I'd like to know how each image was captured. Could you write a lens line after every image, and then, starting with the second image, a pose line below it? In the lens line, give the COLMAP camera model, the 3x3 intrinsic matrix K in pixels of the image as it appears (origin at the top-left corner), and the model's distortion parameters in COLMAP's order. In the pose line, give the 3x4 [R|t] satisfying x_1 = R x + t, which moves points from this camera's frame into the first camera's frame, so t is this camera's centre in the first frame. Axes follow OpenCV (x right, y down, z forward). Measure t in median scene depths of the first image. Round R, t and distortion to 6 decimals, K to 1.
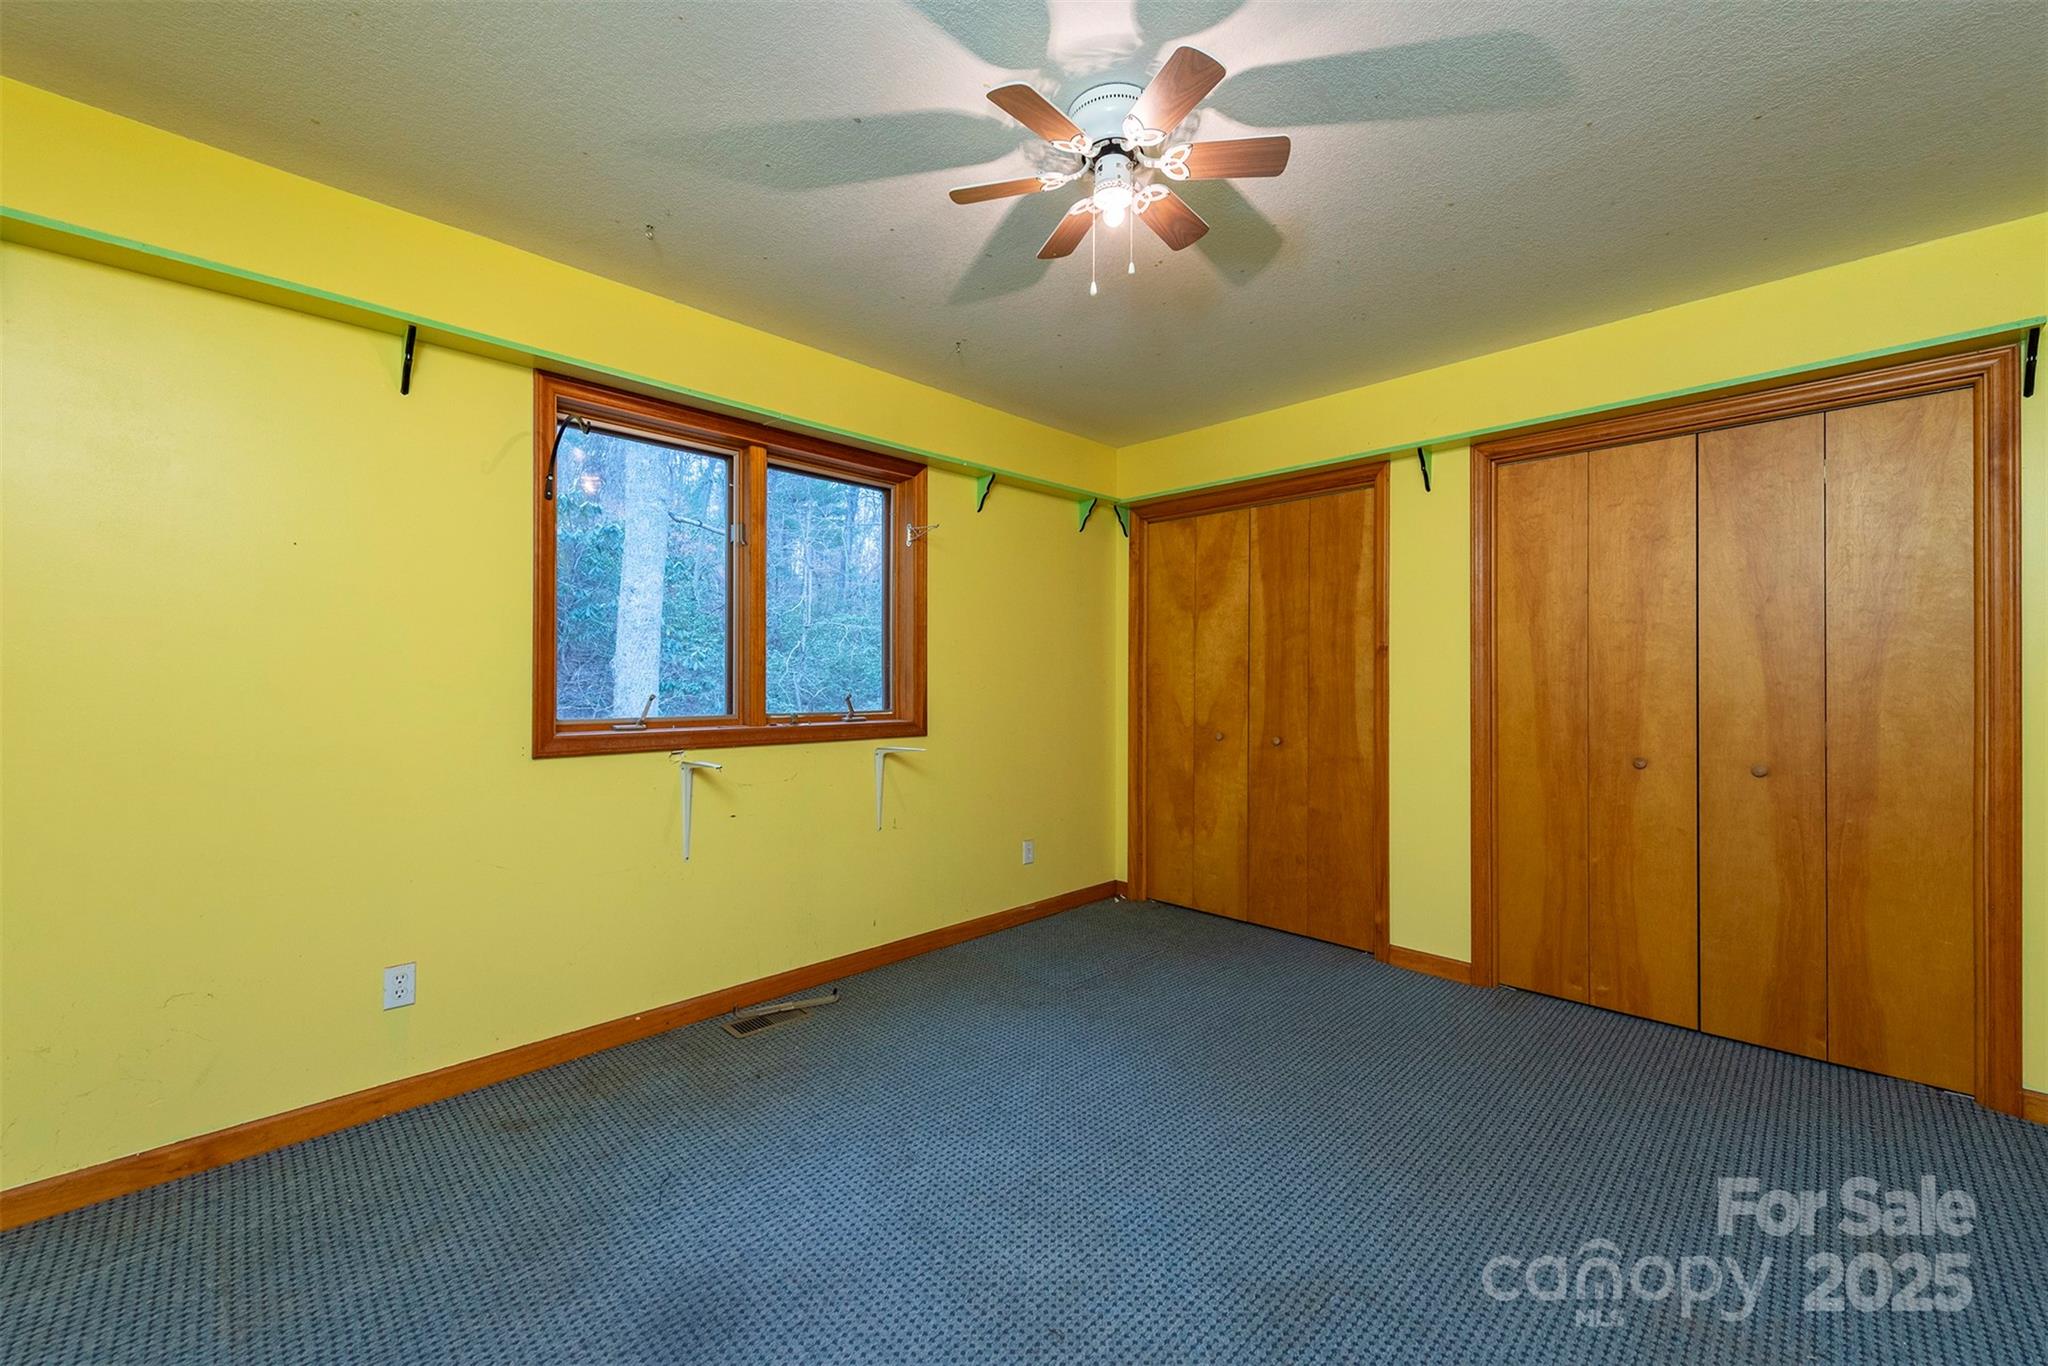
lens RADIAL K [[799.7, 0, 1015.7], [0, 799.7, 674.7], [0, 0, 1]] dist [0.000717, -0.000129]
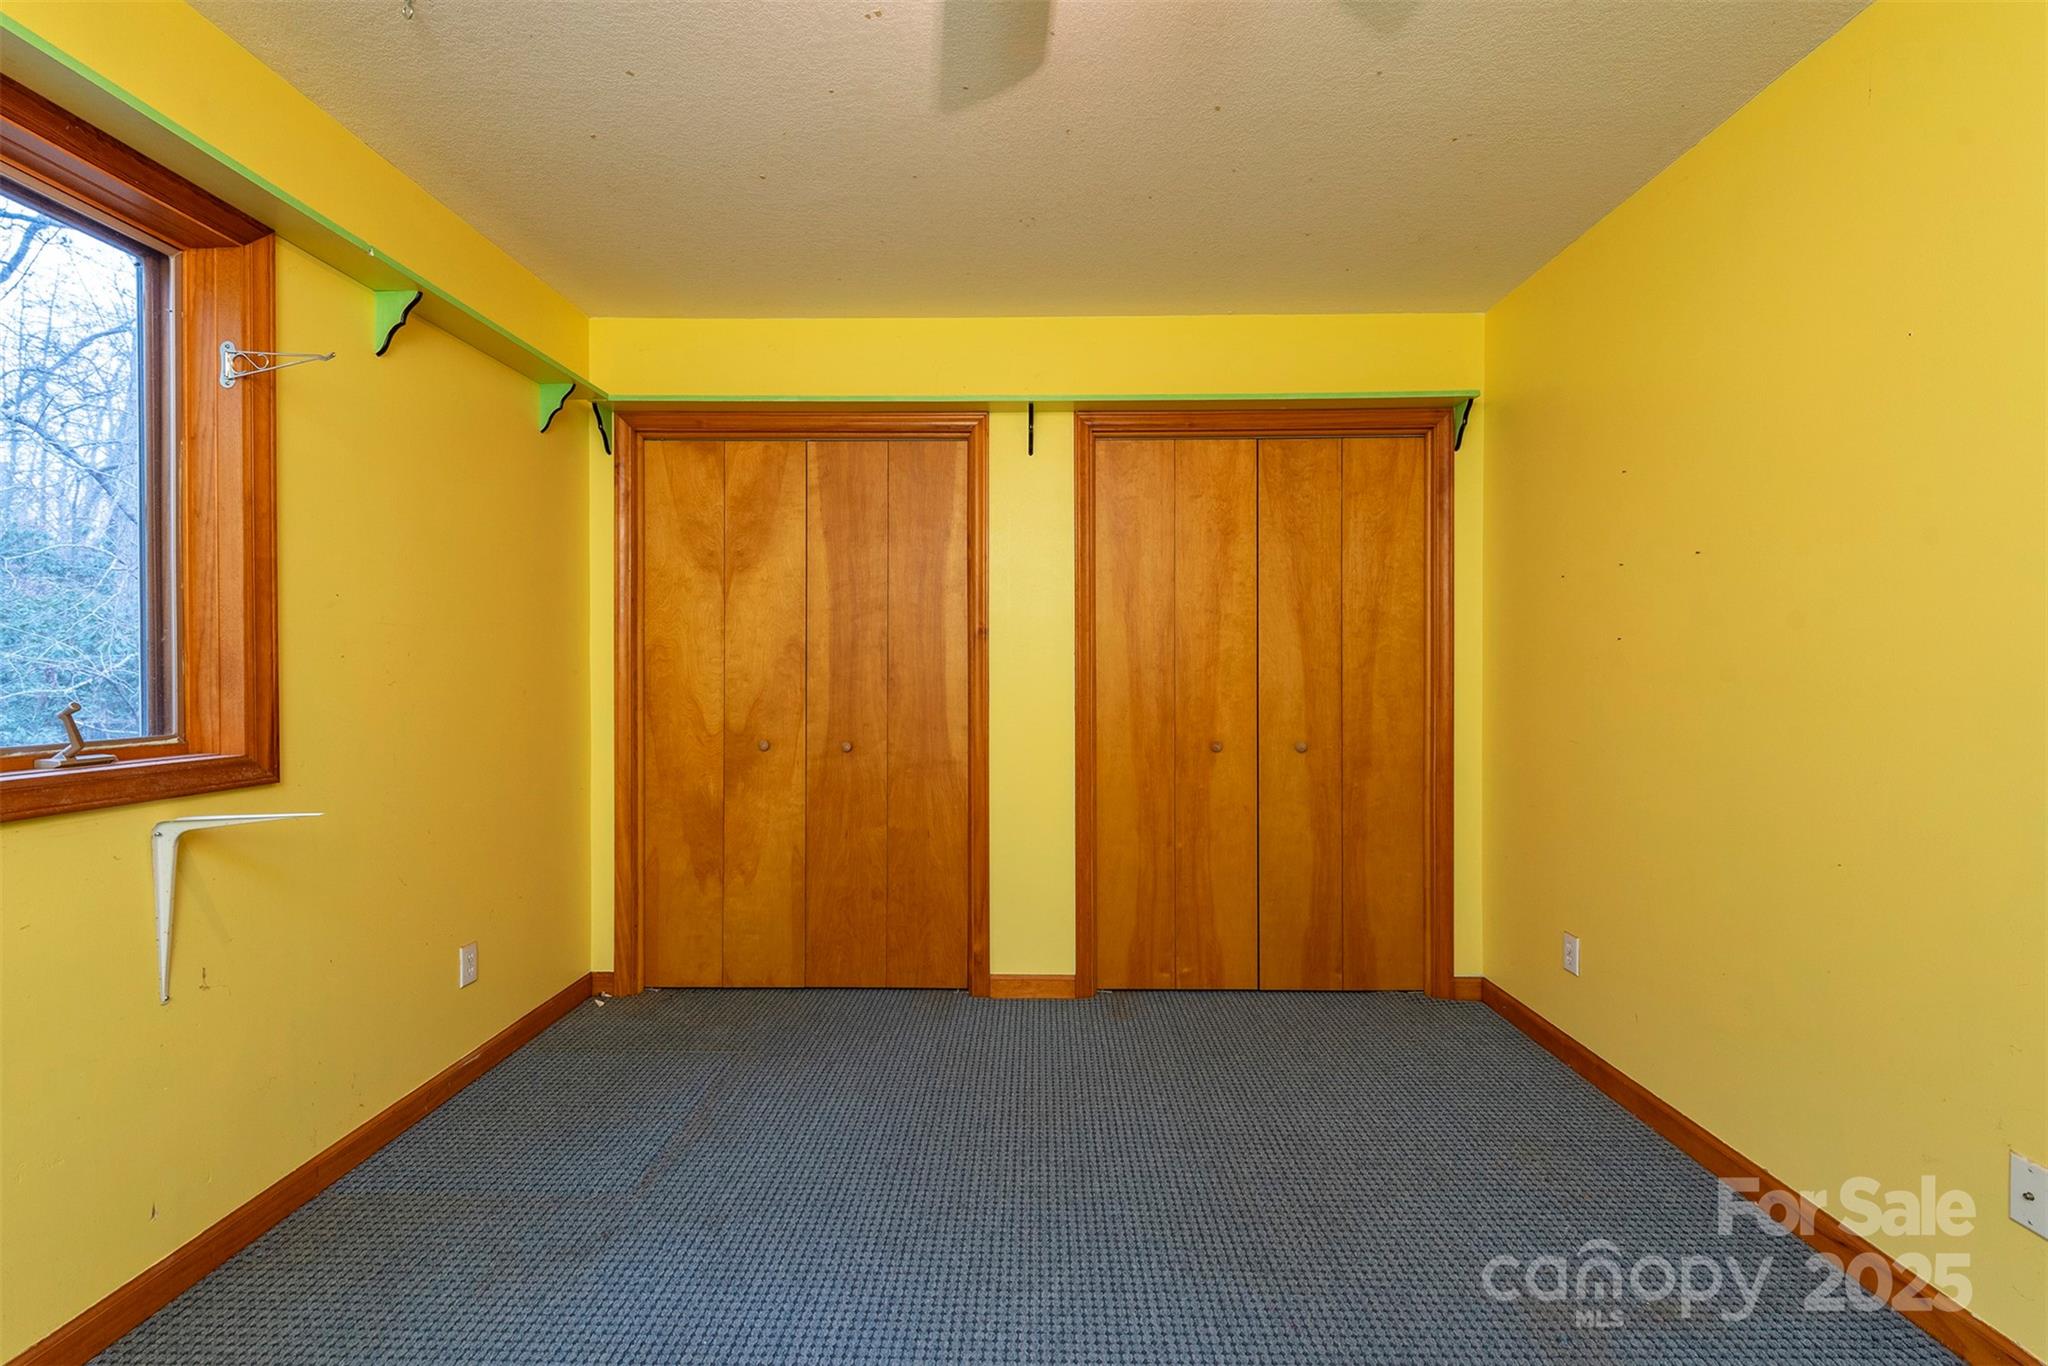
lens RADIAL K [[882.1, 0, 1025.2], [0, 882.1, 673.8], [0, 0, 1]] dist [0.018262, -0.010017]
pose [[0.712026, -0.006162, 0.702126, -0.167844], [-0.001500, 0.999946, 0.010298, 0.002923], [-0.702151, -0.008386, 0.711979, 0.289676]]
